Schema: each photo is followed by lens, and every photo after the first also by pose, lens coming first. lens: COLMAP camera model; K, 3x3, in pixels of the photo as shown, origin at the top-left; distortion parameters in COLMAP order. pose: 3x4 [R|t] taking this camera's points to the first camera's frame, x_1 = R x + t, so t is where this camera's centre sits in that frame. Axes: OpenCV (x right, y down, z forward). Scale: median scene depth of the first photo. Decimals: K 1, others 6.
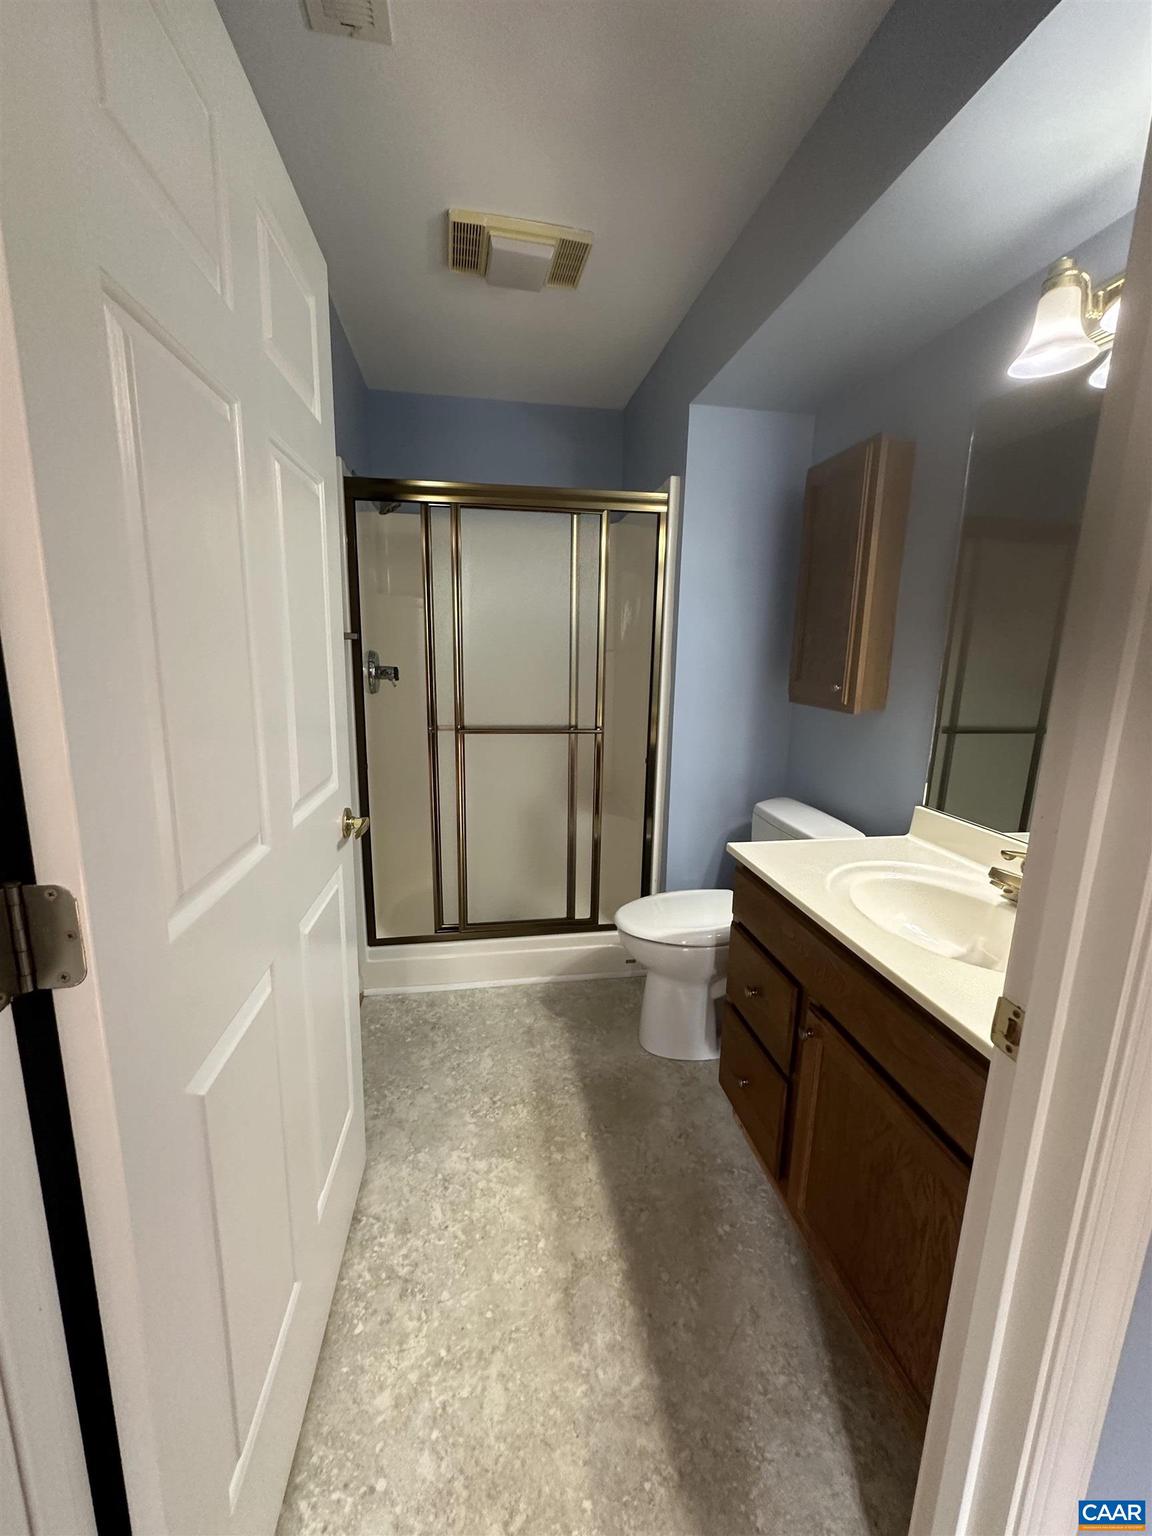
lens RADIAL K [[633.4, 0, 608.0], [0, 633.4, 762.4], [0, 0, 1]] dist [-0.002788, -0.000344]
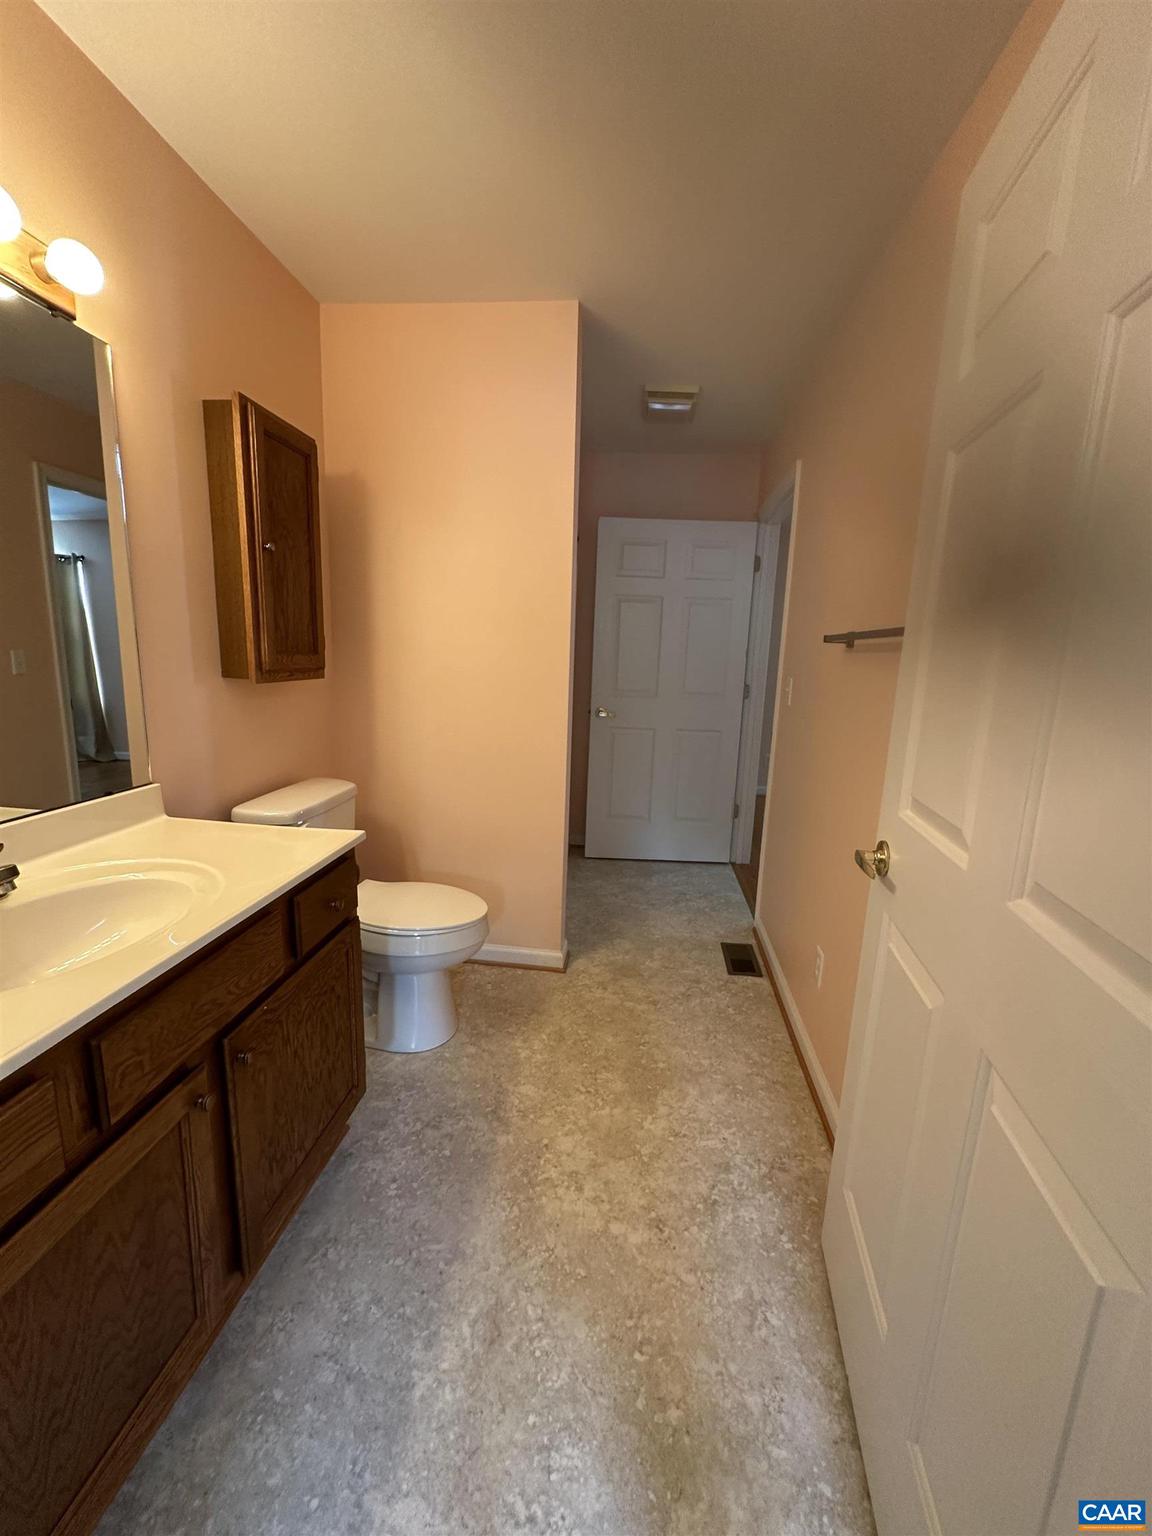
lens RADIAL K [[559.7, 0, 576.0], [0, 559.7, 768.0], [0, 0, 1]] dist [-0.002152, -0.000146]
pose [[0.300613, -0.178550, 0.936884, -0.644453], [0.128085, 0.980979, 0.145856, -0.088154], [-0.945107, 0.076155, 0.317764, 0.455654]]
